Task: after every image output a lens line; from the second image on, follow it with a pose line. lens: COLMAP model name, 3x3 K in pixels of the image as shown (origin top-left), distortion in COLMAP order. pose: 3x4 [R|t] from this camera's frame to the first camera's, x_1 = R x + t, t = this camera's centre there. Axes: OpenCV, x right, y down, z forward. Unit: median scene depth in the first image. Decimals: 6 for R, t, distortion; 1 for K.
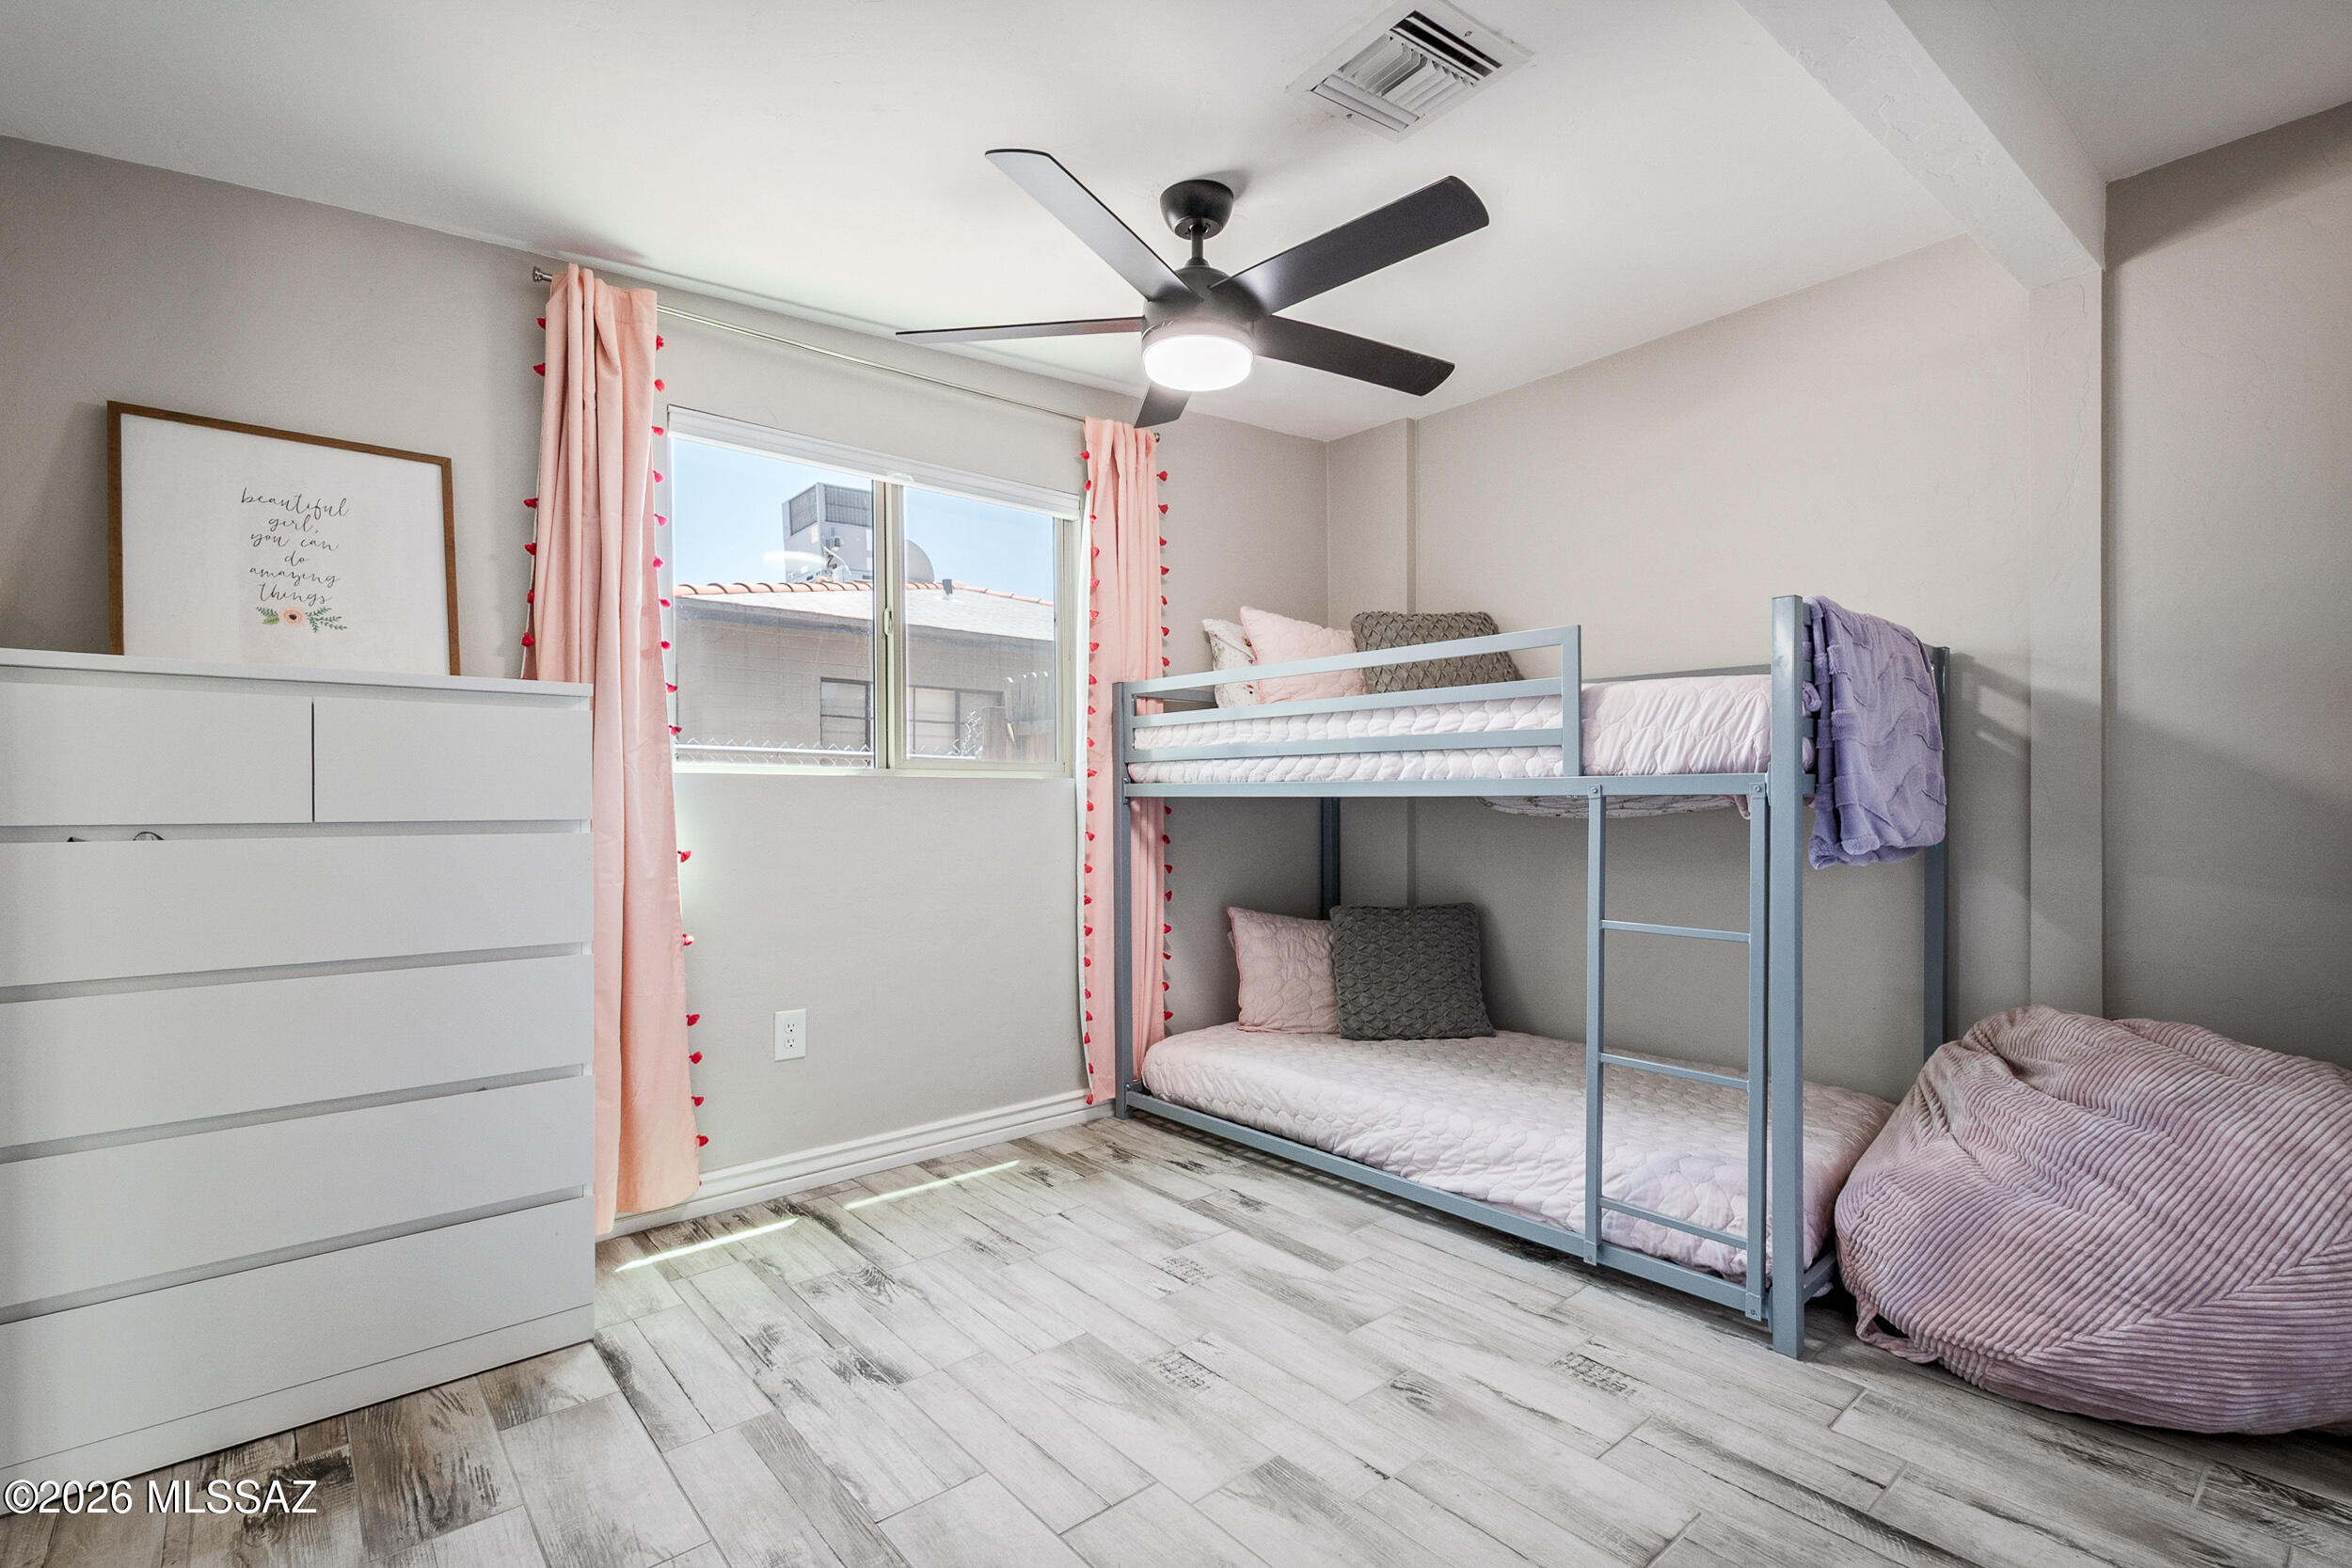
lens RADIAL K [[1038.8, 0, 1232.5], [0, 1038.8, 805.3], [0, 0, 1]] dist [0.007630, -0.002334]
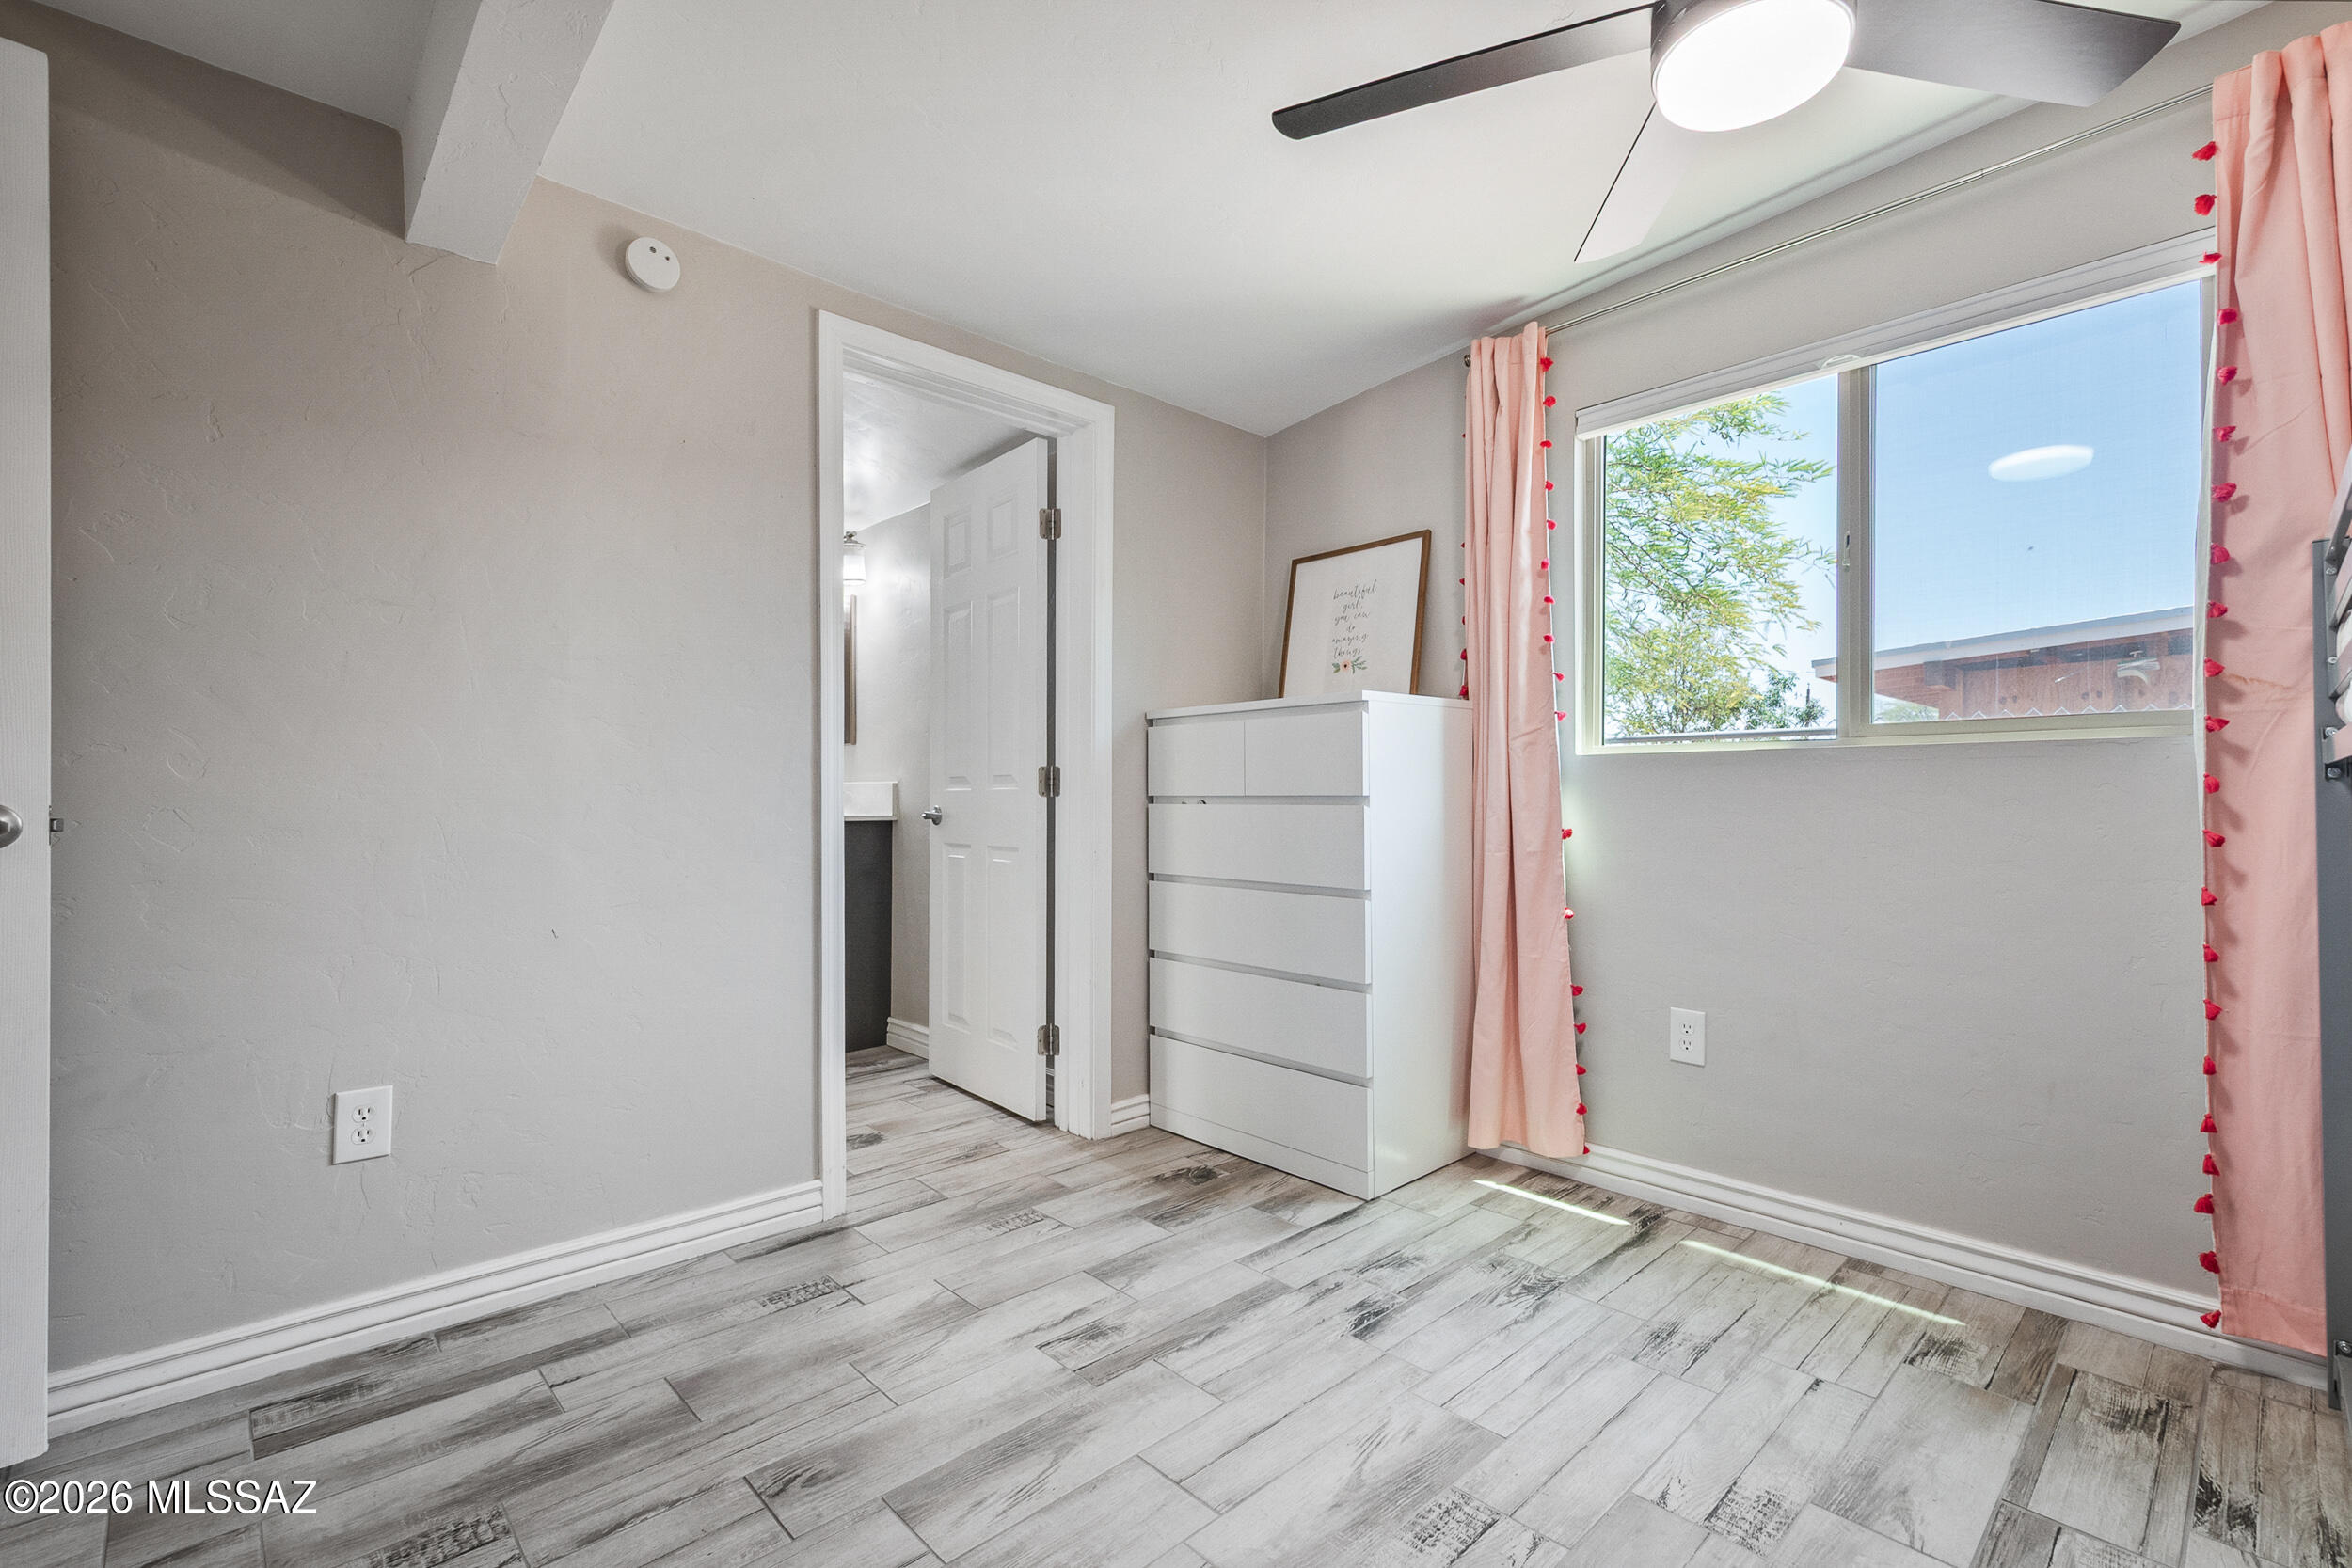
lens RADIAL K [[1038.8, 0, 1180.9], [0, 1038.8, 788.0], [0, 0, 1]] dist [0.007630, -0.002334]
pose [[0.031516, -0.005288, -0.999489, 0.556420], [-0.002613, 0.999982, -0.005373, 0.009534], [0.999500, 0.002781, 0.031502, 0.612445]]
